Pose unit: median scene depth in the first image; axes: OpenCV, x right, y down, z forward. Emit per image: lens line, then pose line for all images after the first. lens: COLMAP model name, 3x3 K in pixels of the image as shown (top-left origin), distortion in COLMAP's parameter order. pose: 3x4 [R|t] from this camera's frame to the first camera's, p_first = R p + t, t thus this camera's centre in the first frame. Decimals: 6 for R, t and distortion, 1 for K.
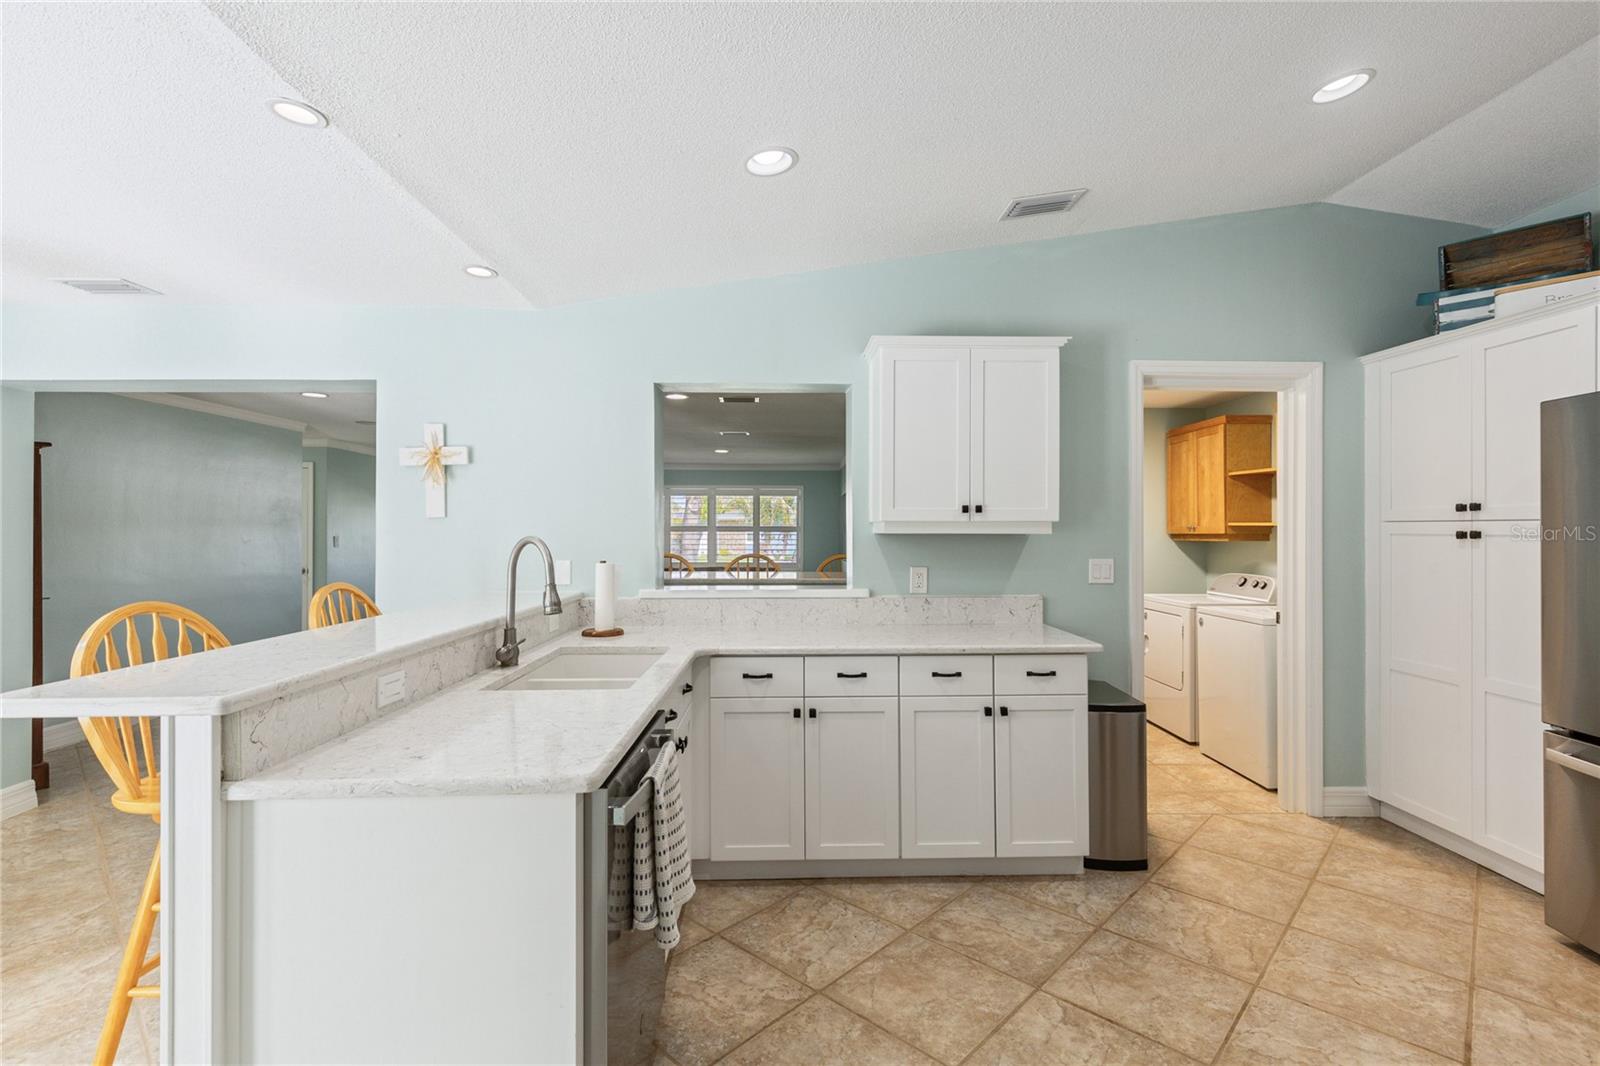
lens RADIAL K [[731.2, 0, 813.4], [0, 731.2, 526.2], [0, 0, 1]] dist [0.011627, -0.001211]
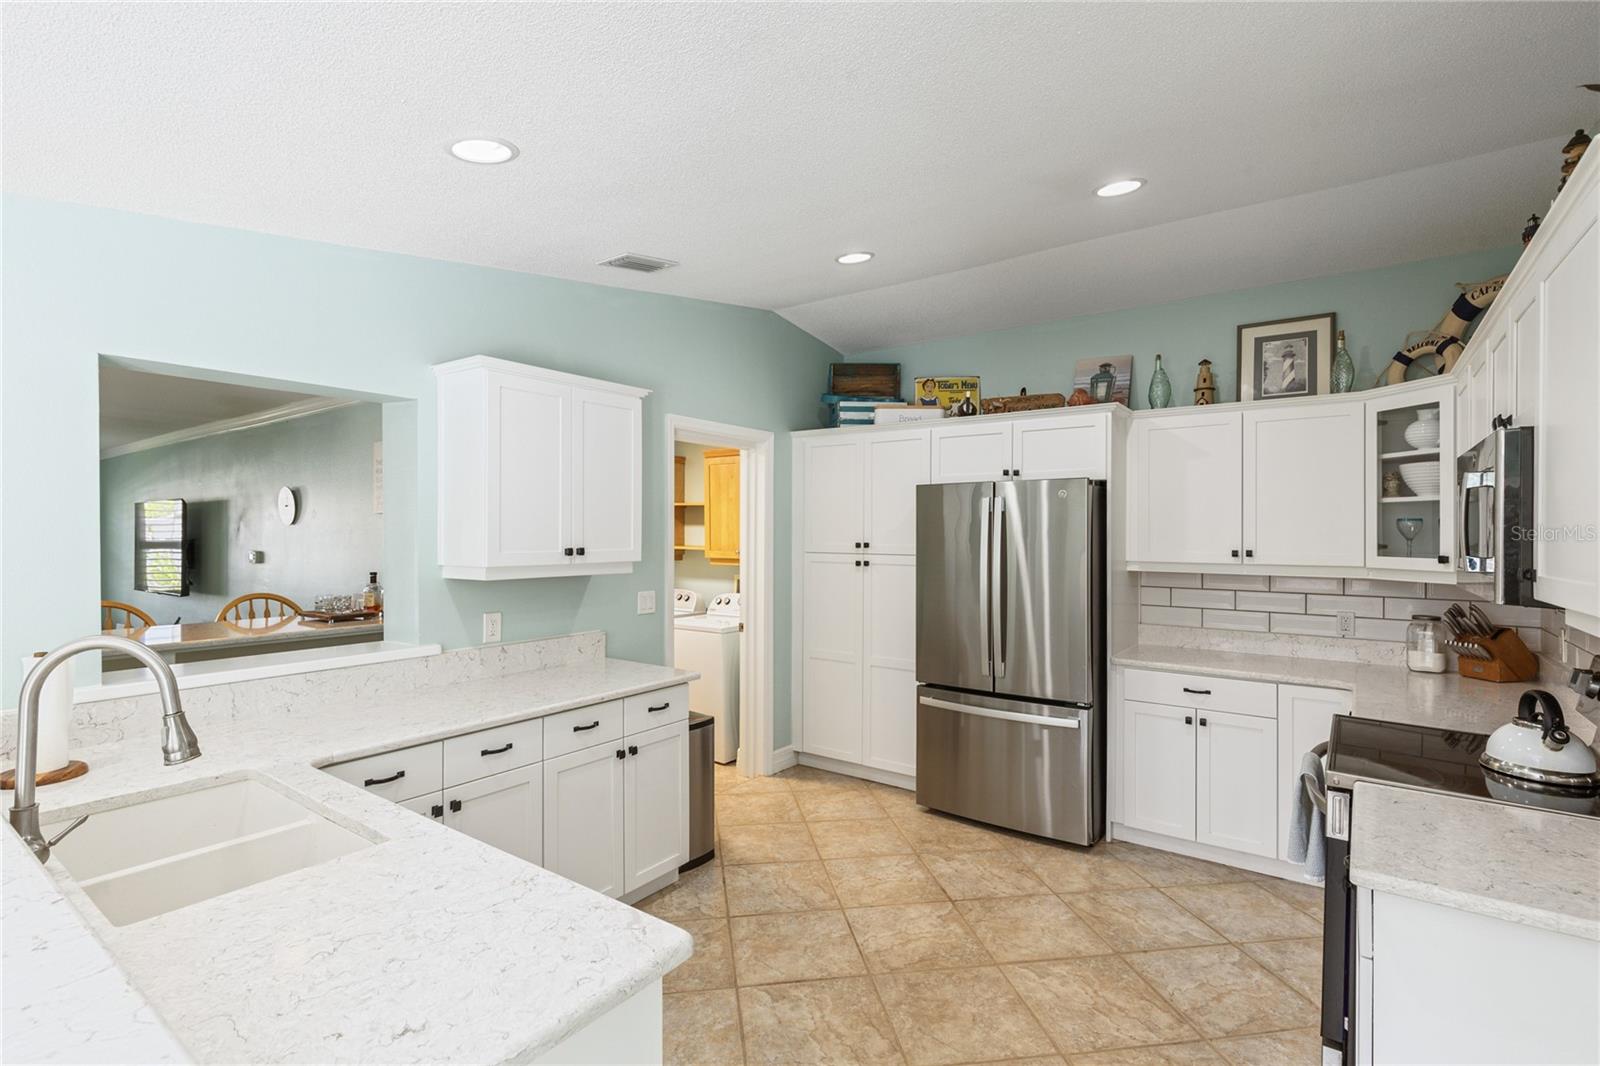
lens RADIAL K [[731.2, 0, 807.1], [0, 731.2, 539.0], [0, 0, 1]] dist [0.011627, -0.001211]
pose [[0.627373, -0.003190, 0.778713, -0.328455], [-0.007402, 0.999922, 0.010060, -0.049366], [-0.778684, -0.012076, 0.627300, 0.136456]]
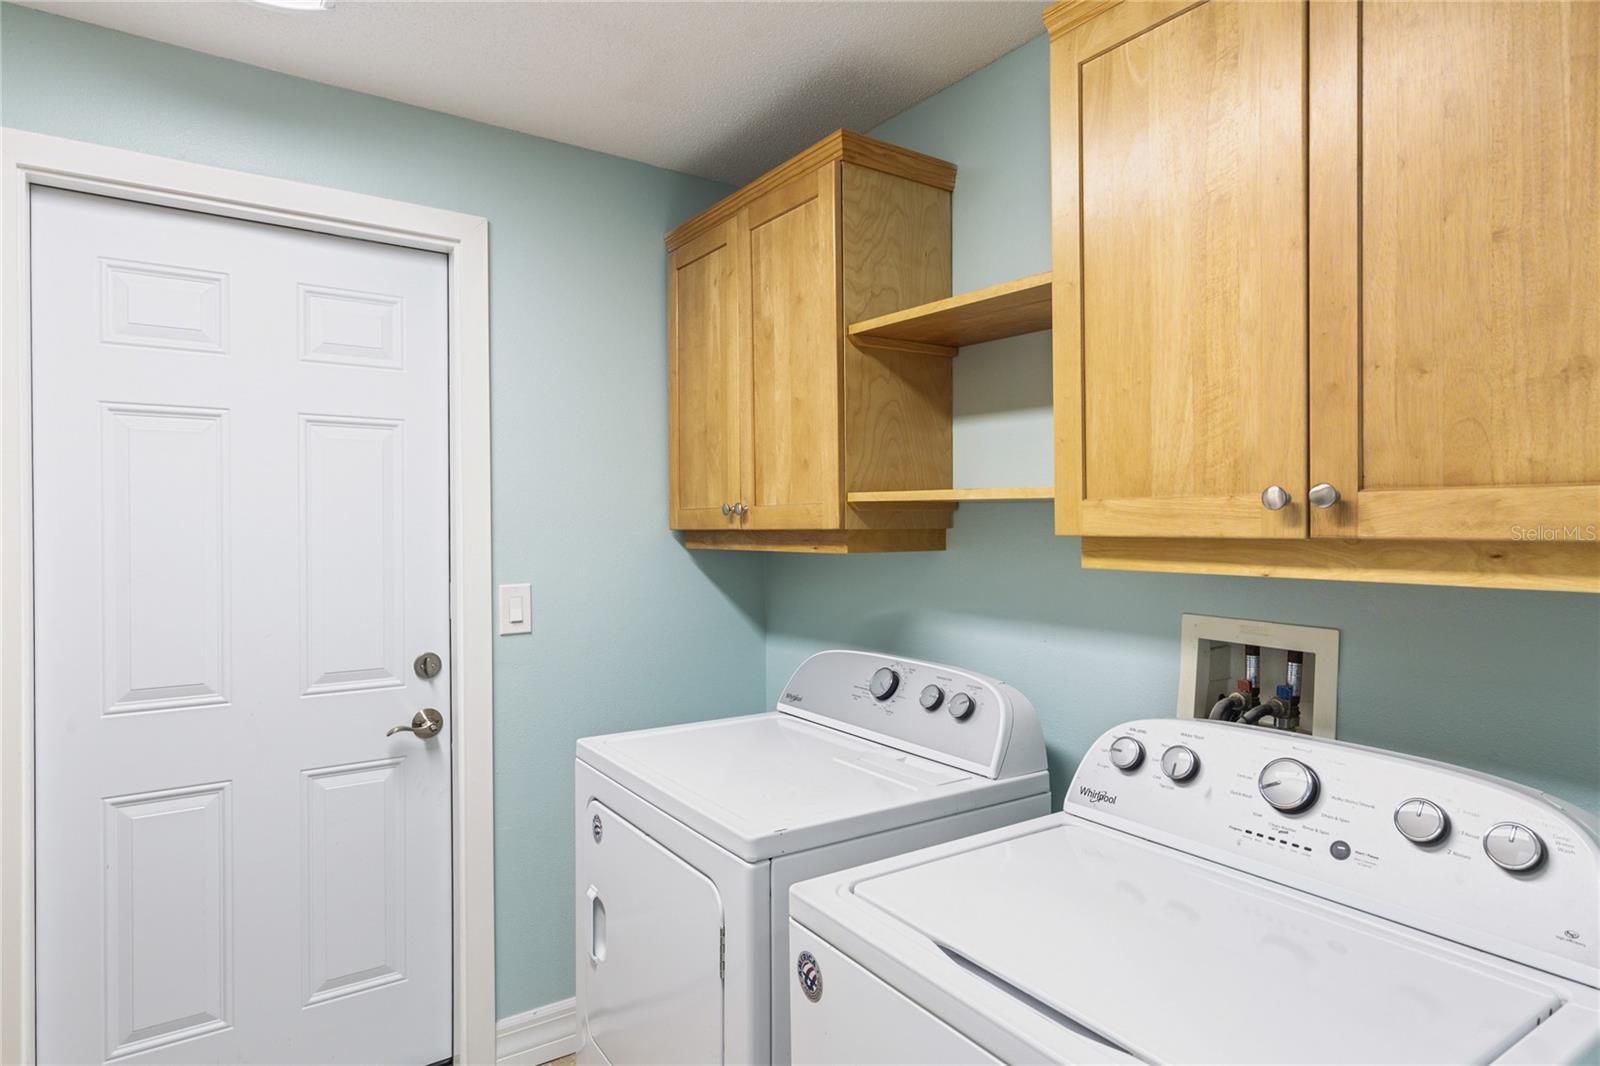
lens RADIAL K [[964.0, 0, 796.9], [0, 964.0, 529.6], [0, 0, 1]] dist [-0.004915, -0.000260]
pose [[0.841790, -0.007810, 0.539749, 0.561652], [-0.000835, 0.999875, 0.015771, 0.007037], [-0.539805, -0.013727, 0.841678, 1.141837]]
